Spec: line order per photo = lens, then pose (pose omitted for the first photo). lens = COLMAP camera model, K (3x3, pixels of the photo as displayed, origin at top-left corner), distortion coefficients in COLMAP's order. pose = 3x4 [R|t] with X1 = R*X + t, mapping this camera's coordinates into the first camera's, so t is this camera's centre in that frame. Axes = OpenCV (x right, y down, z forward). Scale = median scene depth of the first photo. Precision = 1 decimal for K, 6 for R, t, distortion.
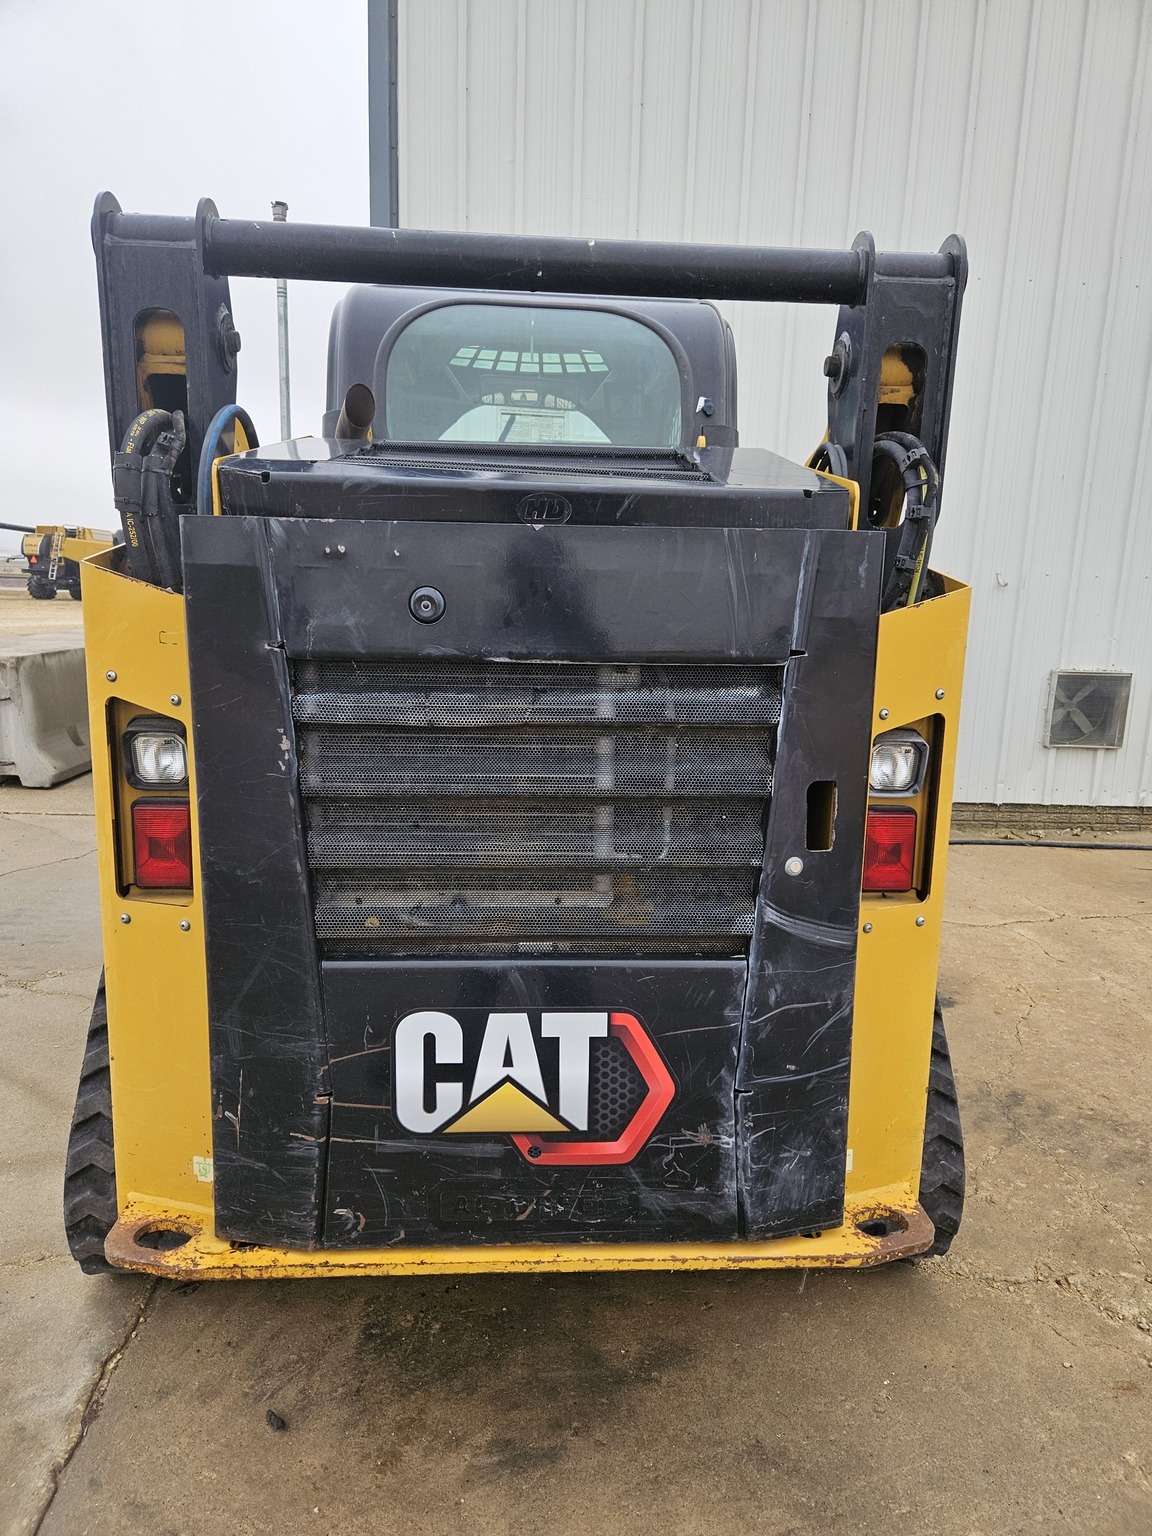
lens RADIAL K [[1026.0, 0, 624.3], [0, 1026.0, 738.8], [0, 0, 1]] dist [0.060252, -0.033816]
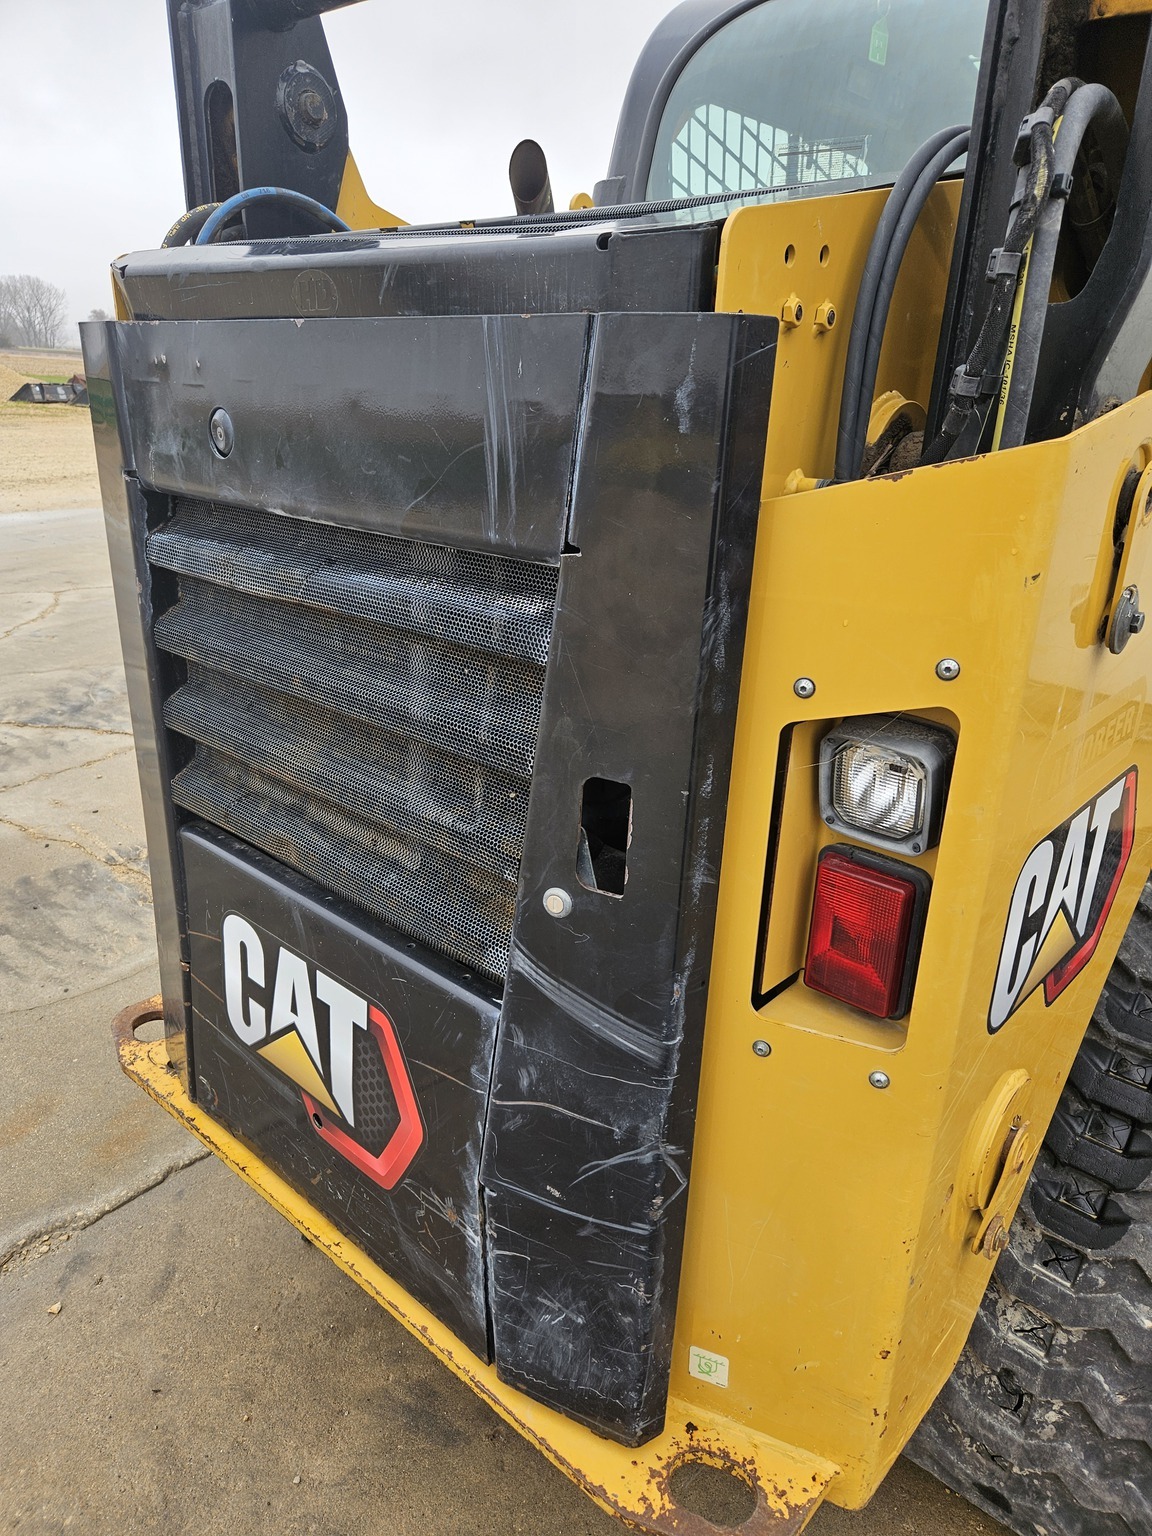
lens RADIAL K [[1026.0, 0, 577.1], [0, 1026.0, 768.9], [0, 0, 1]] dist [0.060252, -0.033816]
pose [[0.708445, 0.249620, -0.660148, 0.550139], [-0.146184, 0.966979, 0.208763, -0.081429], [0.690460, -0.051394, 0.721542, 0.563450]]
